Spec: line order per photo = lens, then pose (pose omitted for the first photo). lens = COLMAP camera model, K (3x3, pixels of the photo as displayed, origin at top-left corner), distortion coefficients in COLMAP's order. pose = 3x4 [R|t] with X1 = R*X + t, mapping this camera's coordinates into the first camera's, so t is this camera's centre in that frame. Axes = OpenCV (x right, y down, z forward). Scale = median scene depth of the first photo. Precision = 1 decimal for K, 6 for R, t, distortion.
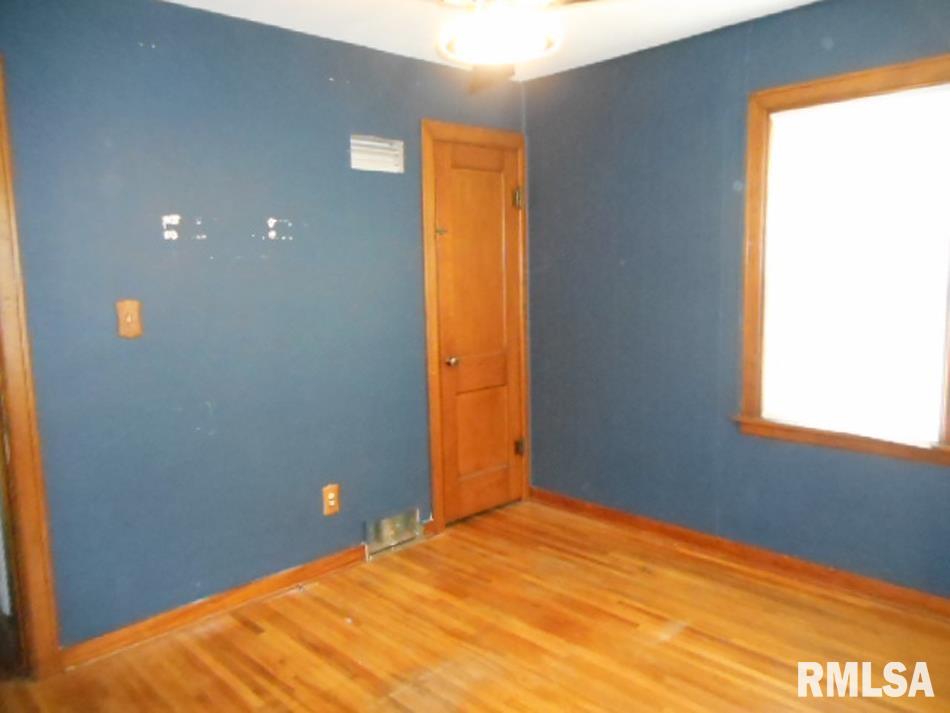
lens RADIAL K [[703.8, 0, 480.4], [0, 703.8, 358.1], [0, 0, 1]] dist [-0.035879, -0.000493]
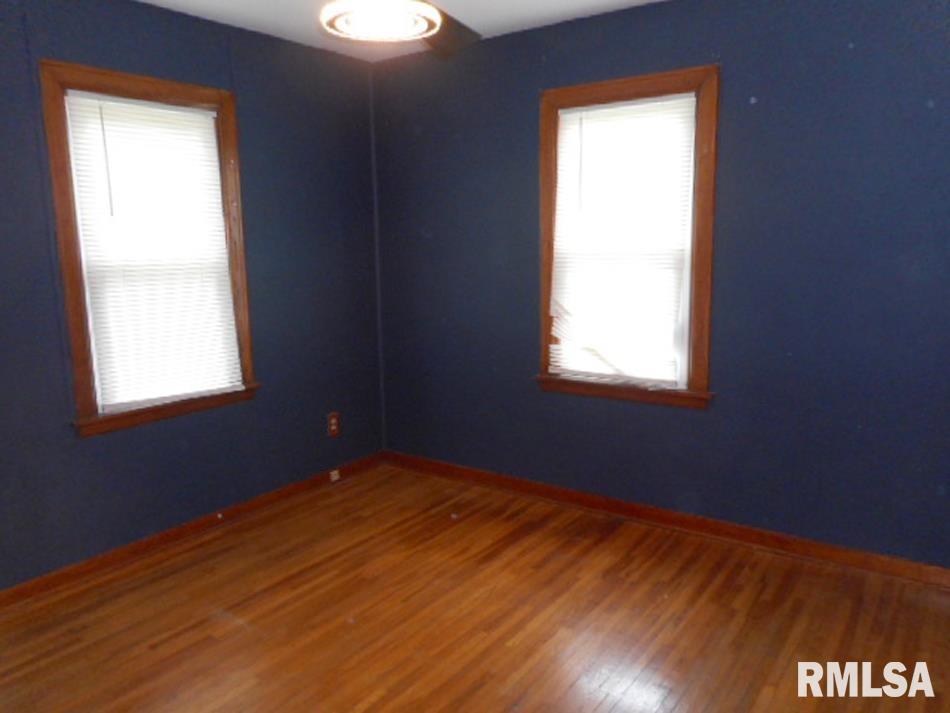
lens RADIAL K [[703.8, 0, 480.4], [0, 703.8, 358.1], [0, 0, 1]] dist [-0.035879, -0.000493]
pose [[-0.196487, -0.140894, 0.970331, -0.655907], [0.143478, 0.974838, 0.170602, -0.081513], [-0.969952, 0.172743, -0.171328, 0.702859]]
